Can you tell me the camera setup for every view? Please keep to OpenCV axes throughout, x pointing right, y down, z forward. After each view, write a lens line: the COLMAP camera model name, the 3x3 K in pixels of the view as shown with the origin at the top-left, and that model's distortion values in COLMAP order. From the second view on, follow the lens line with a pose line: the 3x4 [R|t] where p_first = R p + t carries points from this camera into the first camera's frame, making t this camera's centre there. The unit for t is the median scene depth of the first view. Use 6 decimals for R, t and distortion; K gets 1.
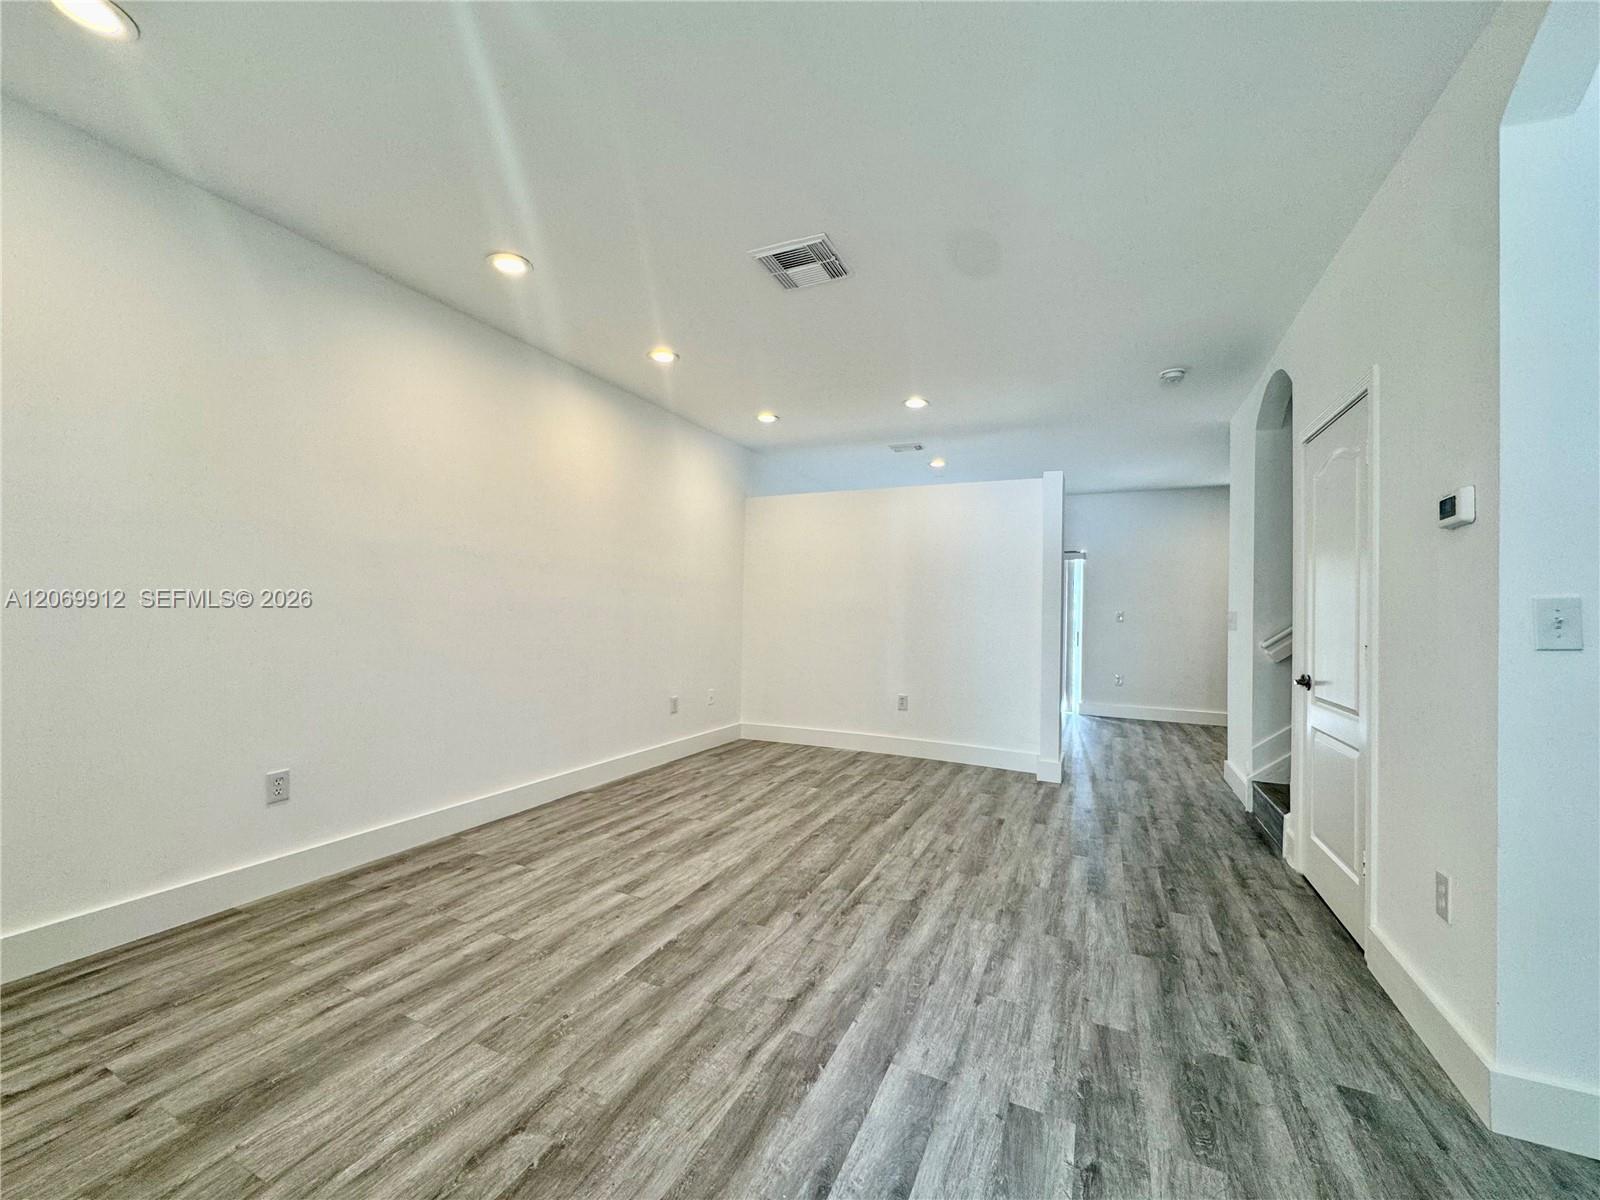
lens RADIAL K [[647.3, 0, 787.0], [0, 647.3, 599.1], [0, 0, 1]] dist [-0.005242, 0.000965]
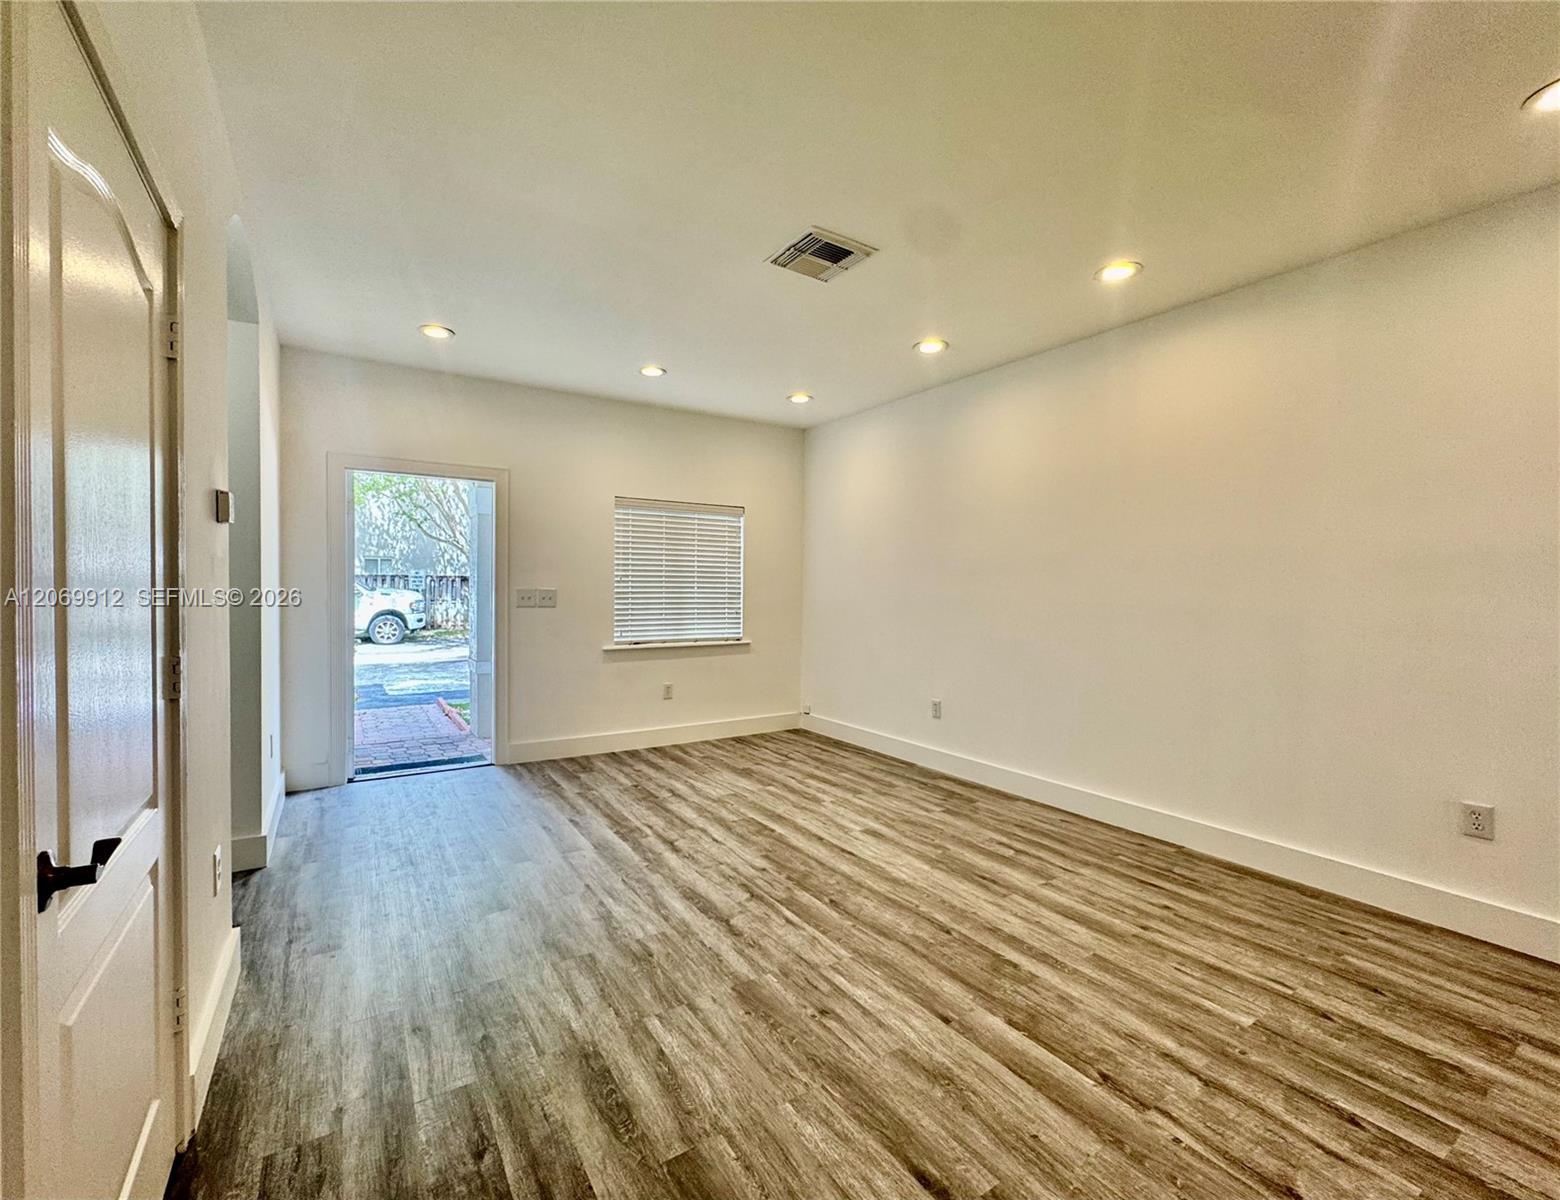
lens RADIAL K [[671.3, 0, 763.8], [0, 671.3, 599.4], [0, 0, 1]] dist [-0.003356, -0.000323]
pose [[-0.529897, -0.011152, -0.847989, 0.967590], [-0.004076, 0.999935, -0.010603, 0.017125], [0.848052, -0.002162, -0.529908, 1.527737]]
